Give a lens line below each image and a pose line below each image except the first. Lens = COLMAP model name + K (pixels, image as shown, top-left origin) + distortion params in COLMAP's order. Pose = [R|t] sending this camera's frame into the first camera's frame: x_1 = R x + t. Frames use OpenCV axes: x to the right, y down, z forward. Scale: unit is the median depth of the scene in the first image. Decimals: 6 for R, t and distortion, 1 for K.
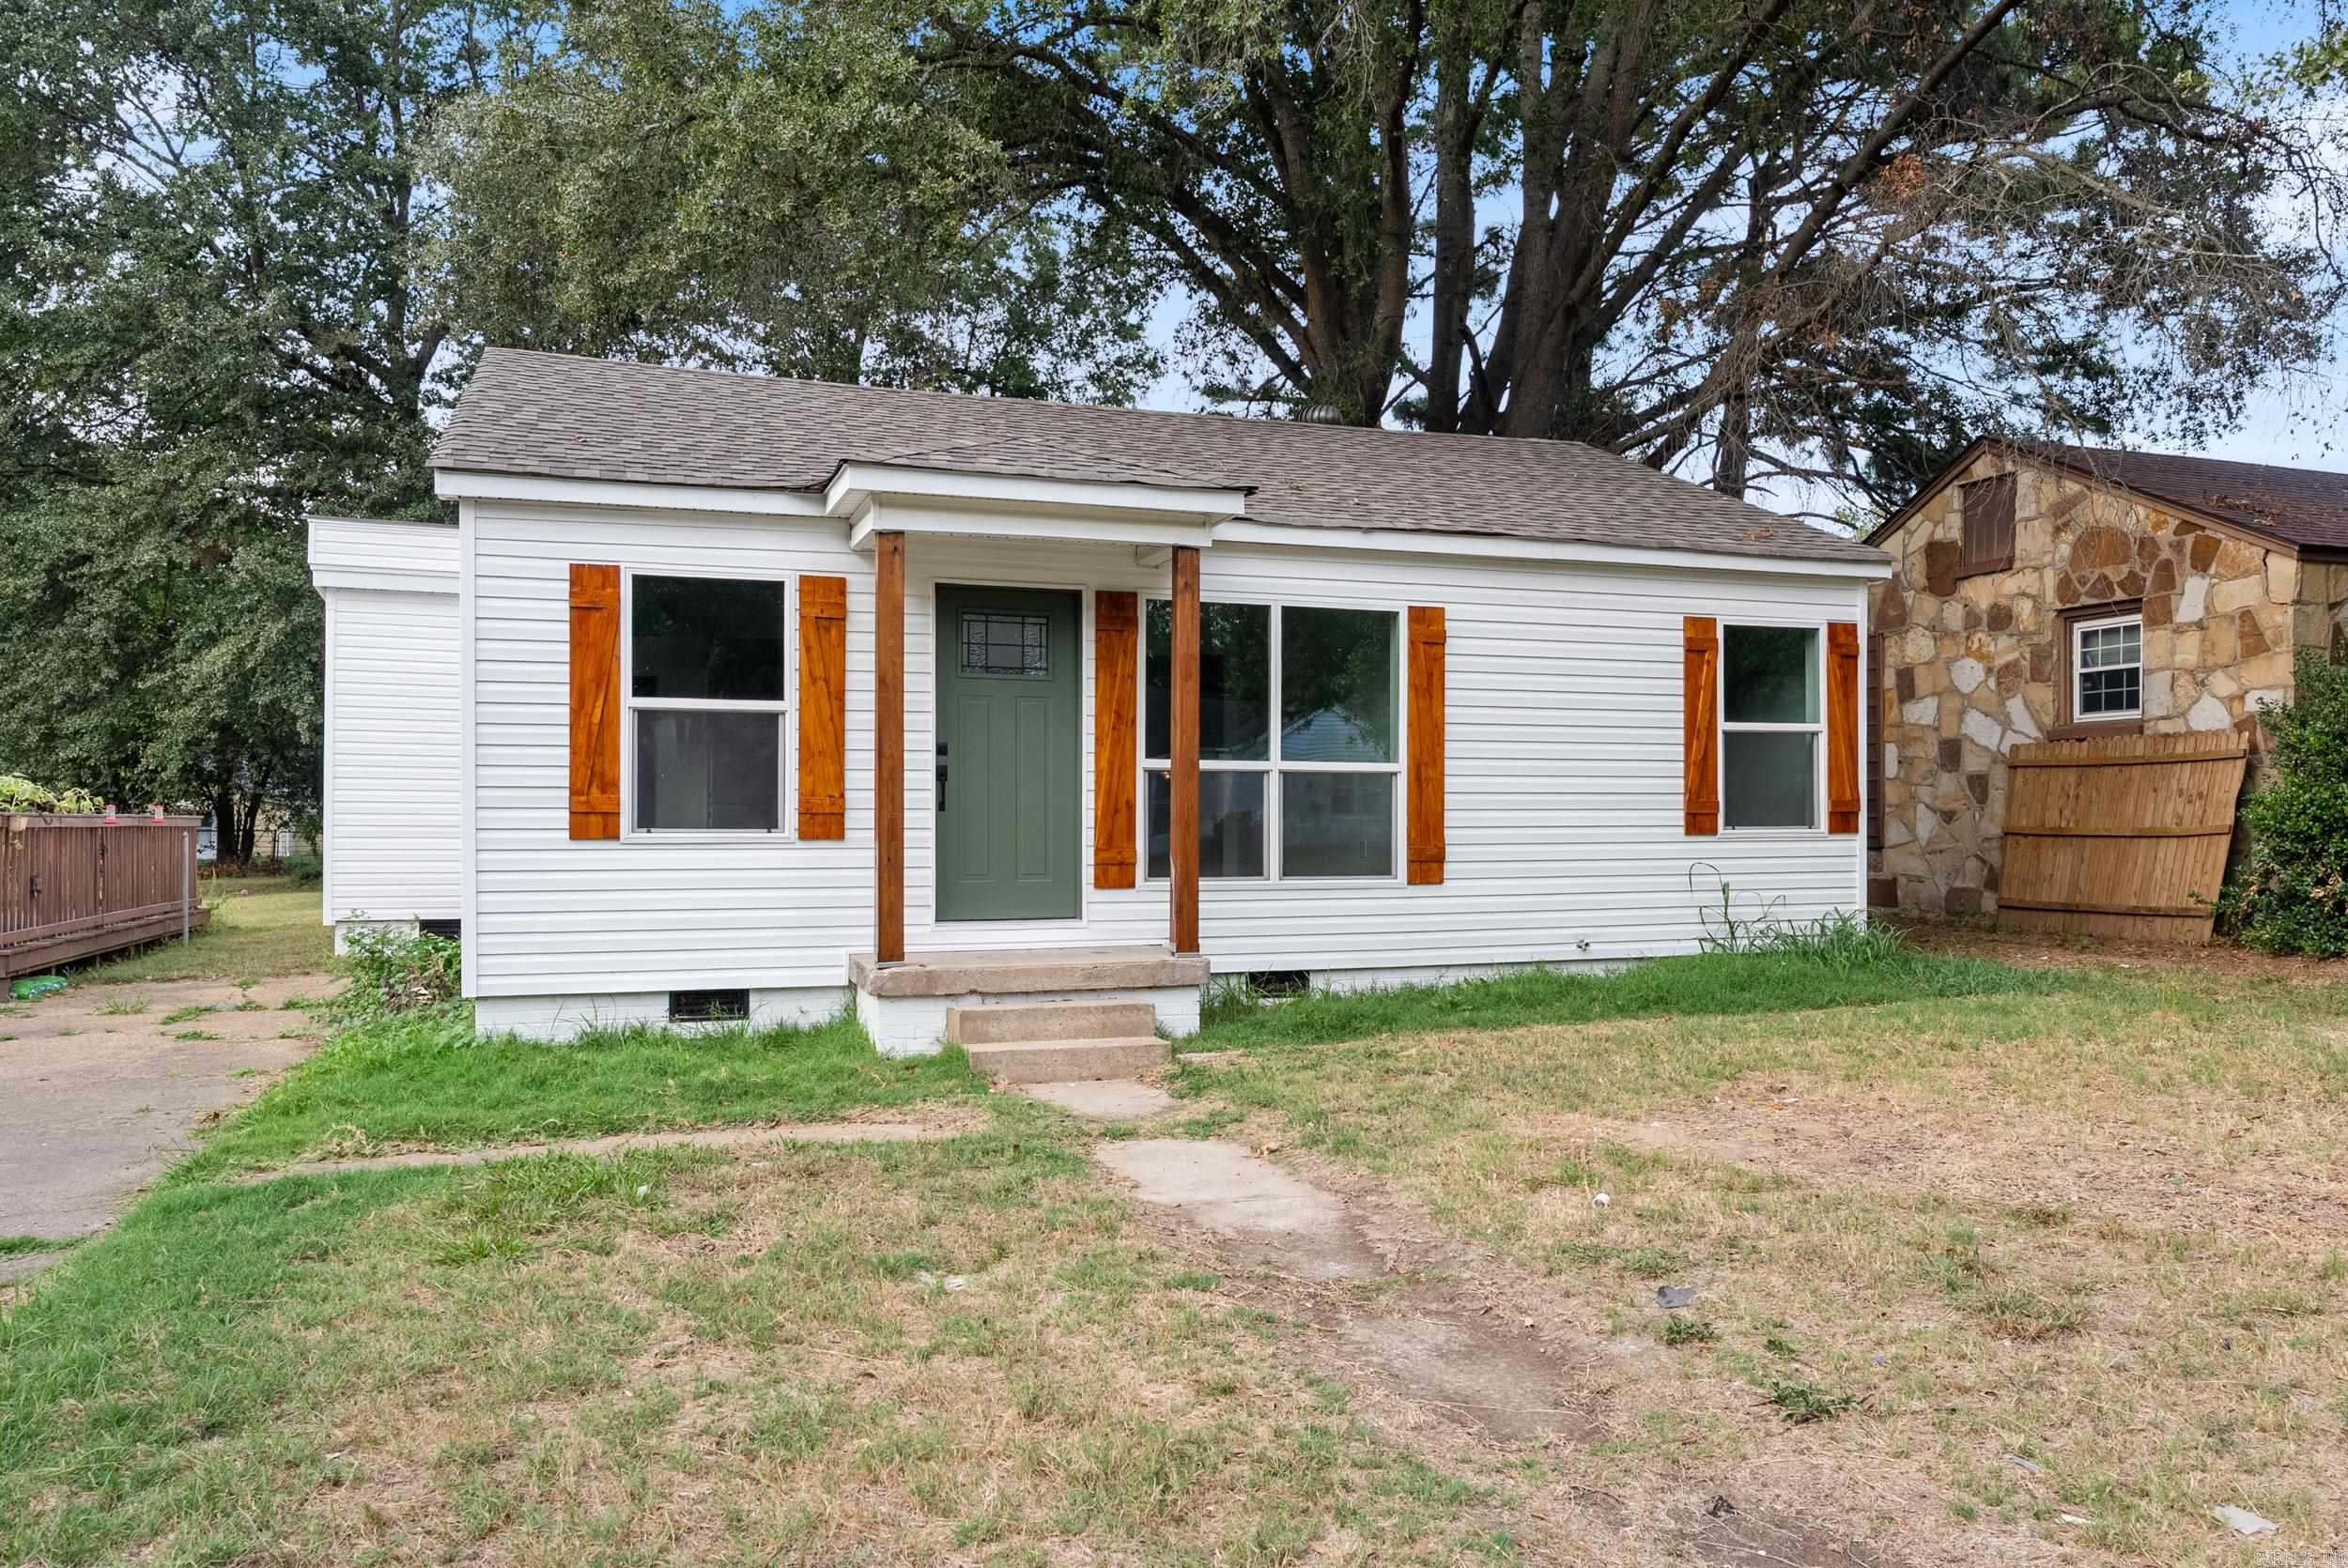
lens RADIAL K [[1627.8, 0, 1172.9], [0, 1627.8, 835.4], [0, 0, 1]] dist [0.000631, 0.000255]
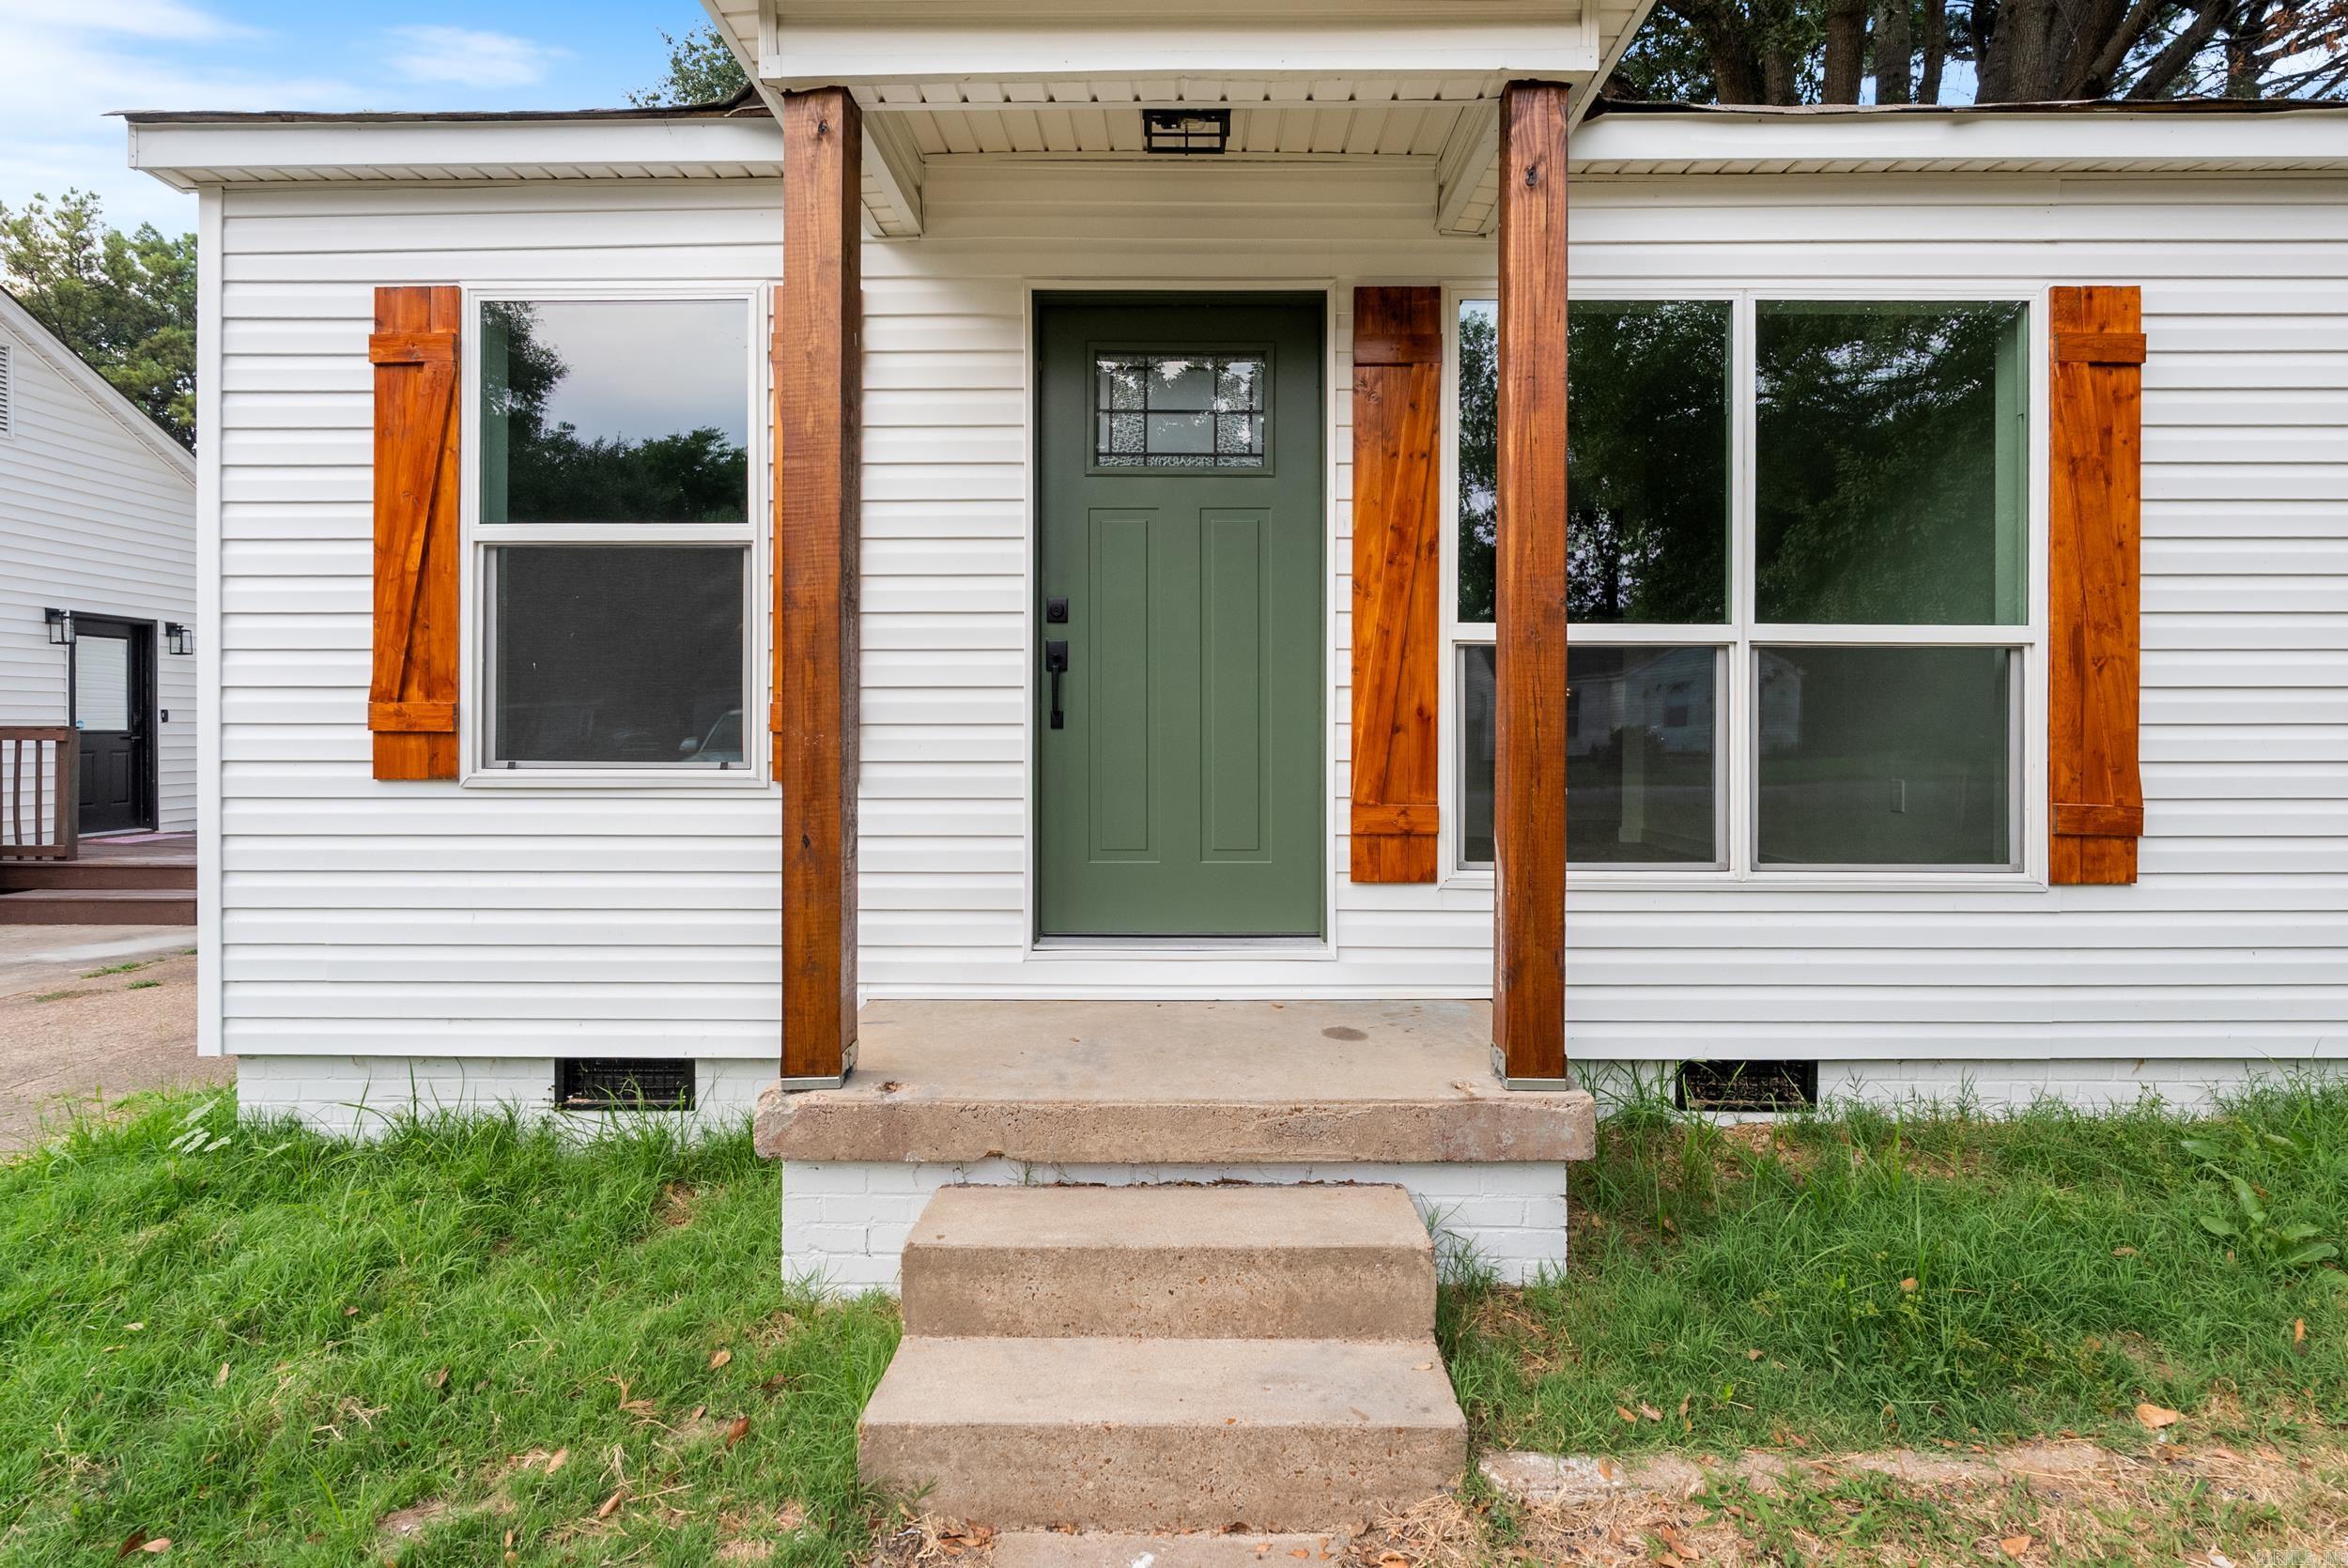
lens RADIAL K [[1127.0, 0, 1173.2], [0, 1127.0, 740.2], [0, 0, 1]] dist [-0.002484, -0.000448]
pose [[0.943145, 0.001987, -0.332376, 0.014491], [-0.003794, 0.999981, -0.004789, -0.008867], [0.332361, 0.005777, 0.943135, 0.613755]]
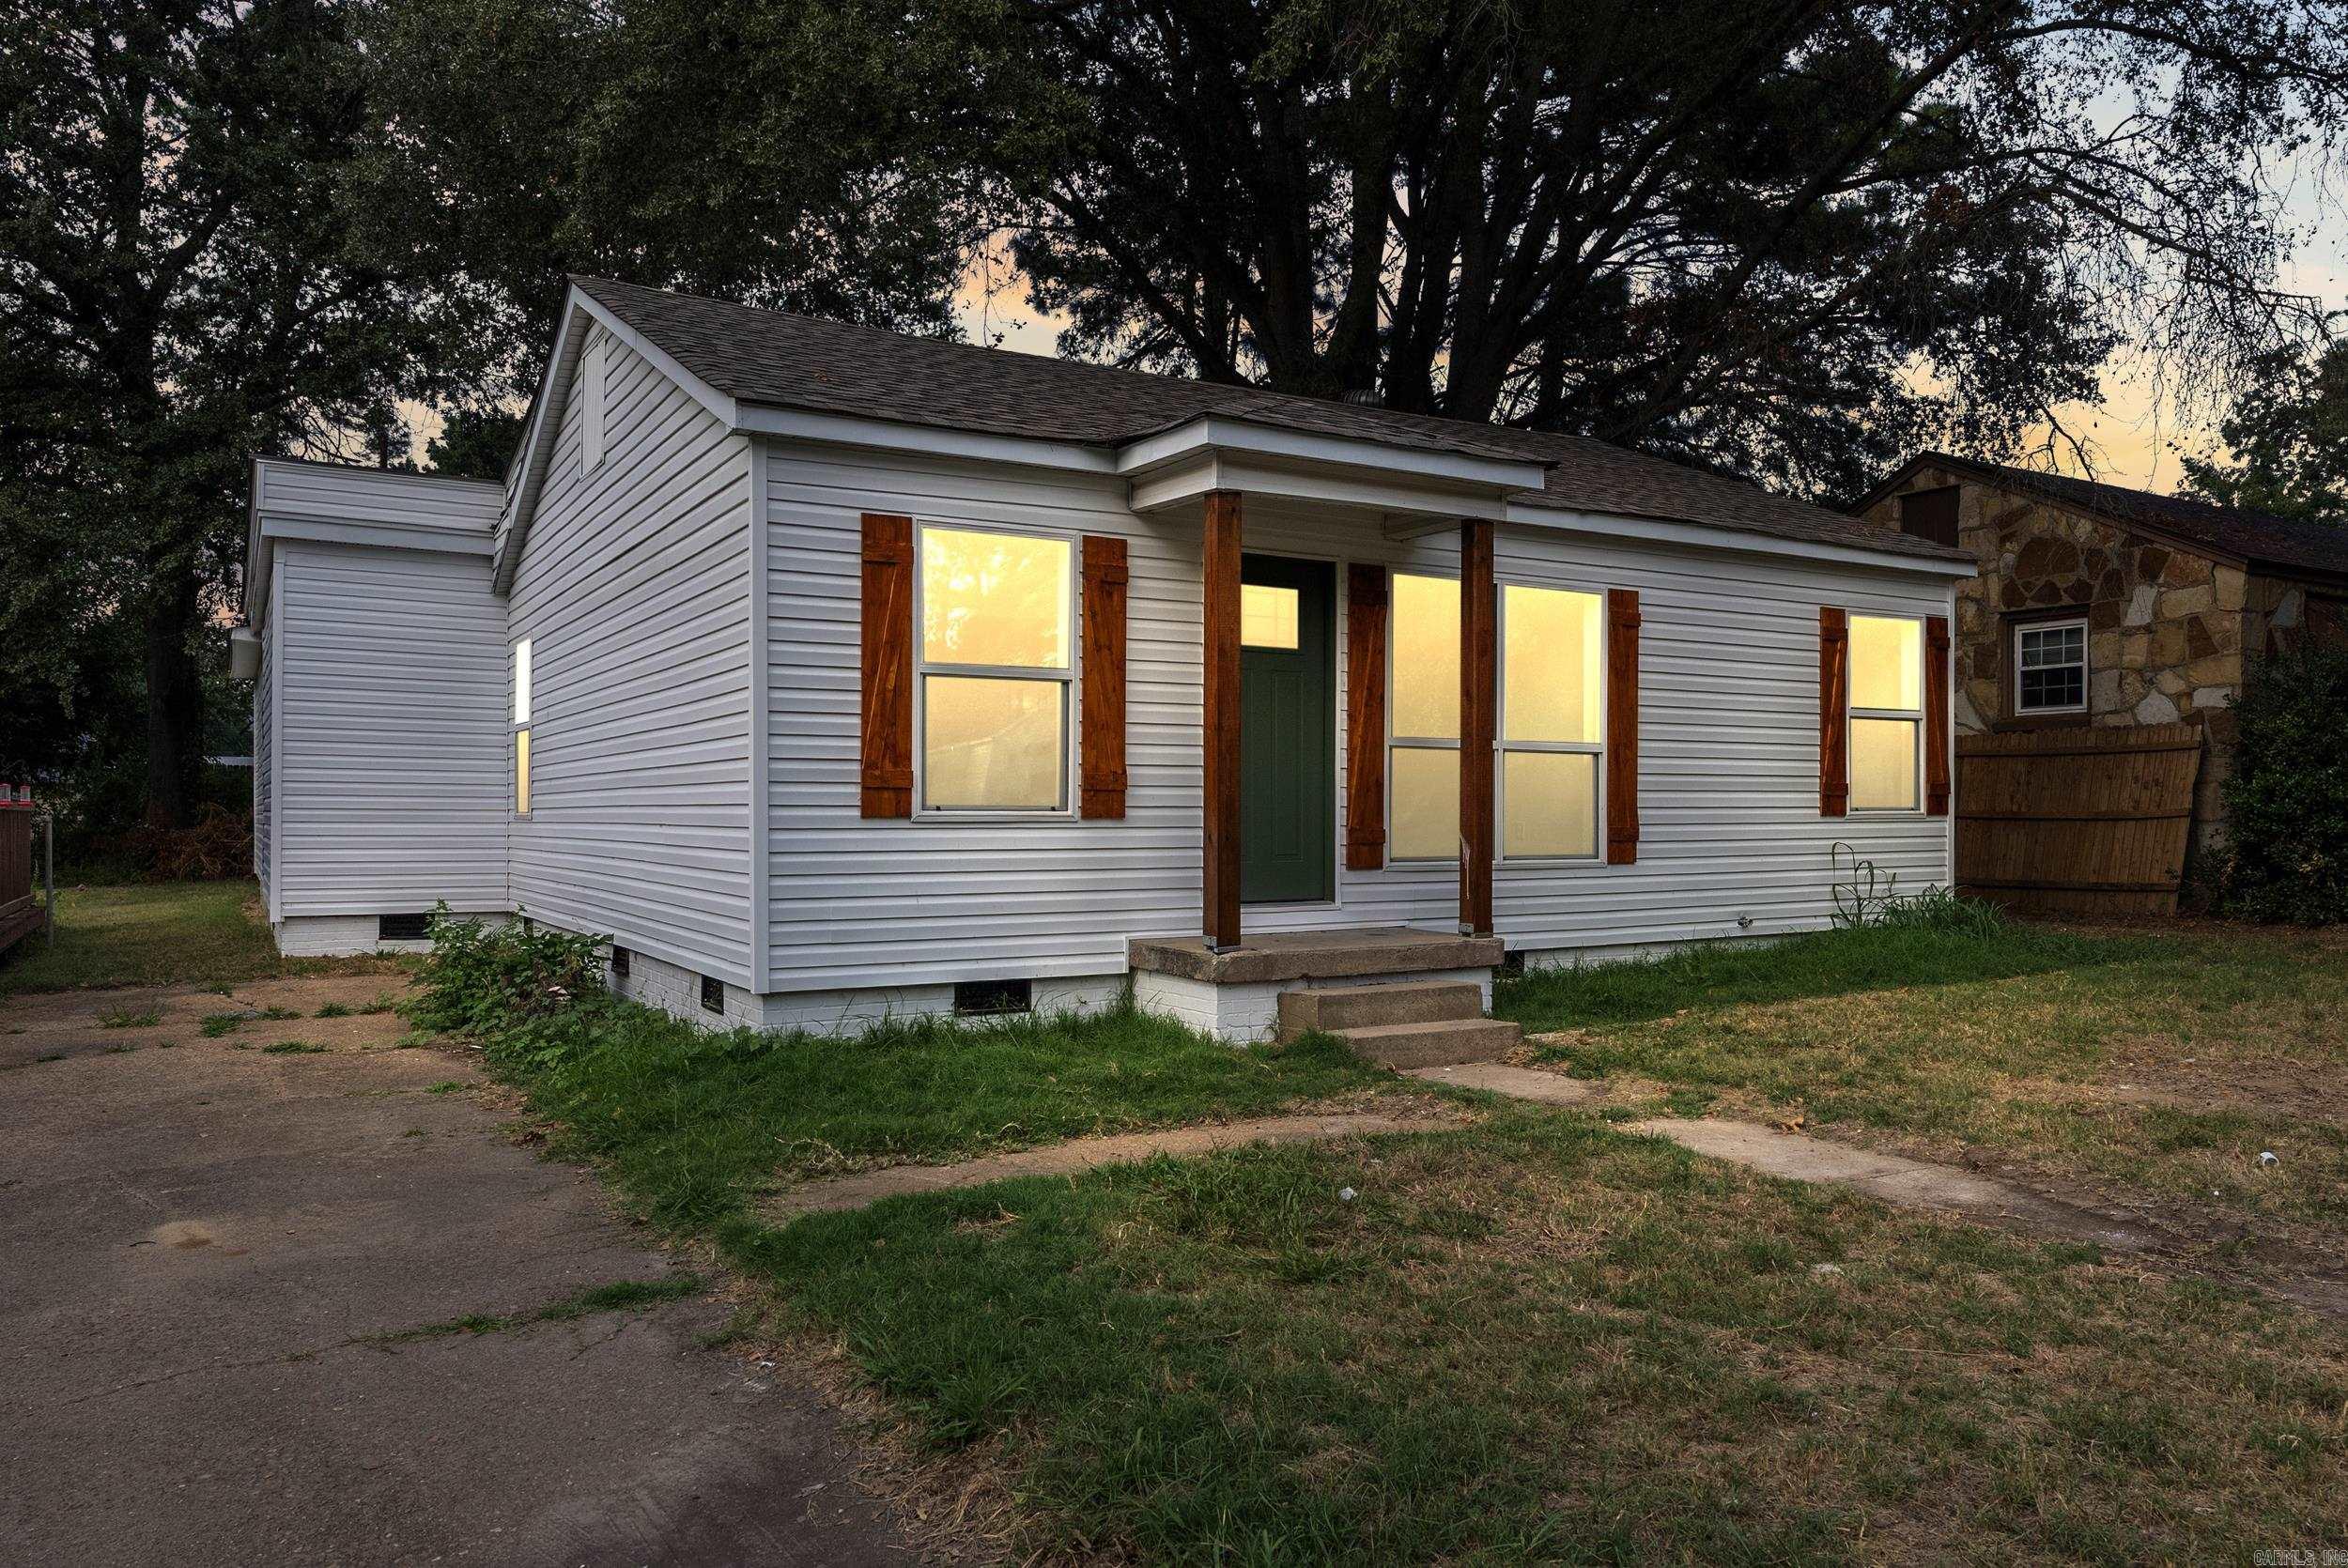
lens RADIAL K [[1616.5, 0, 1176.0], [0, 1616.5, 828.3], [0, 0, 1]] dist [0.000575, -0.000981]
pose [[0.979681, -0.001408, 0.200559, -0.321008], [0.001258, 0.999999, 0.000875, 0.006682], [-0.200560, -0.000605, 0.979681, 0.069742]]
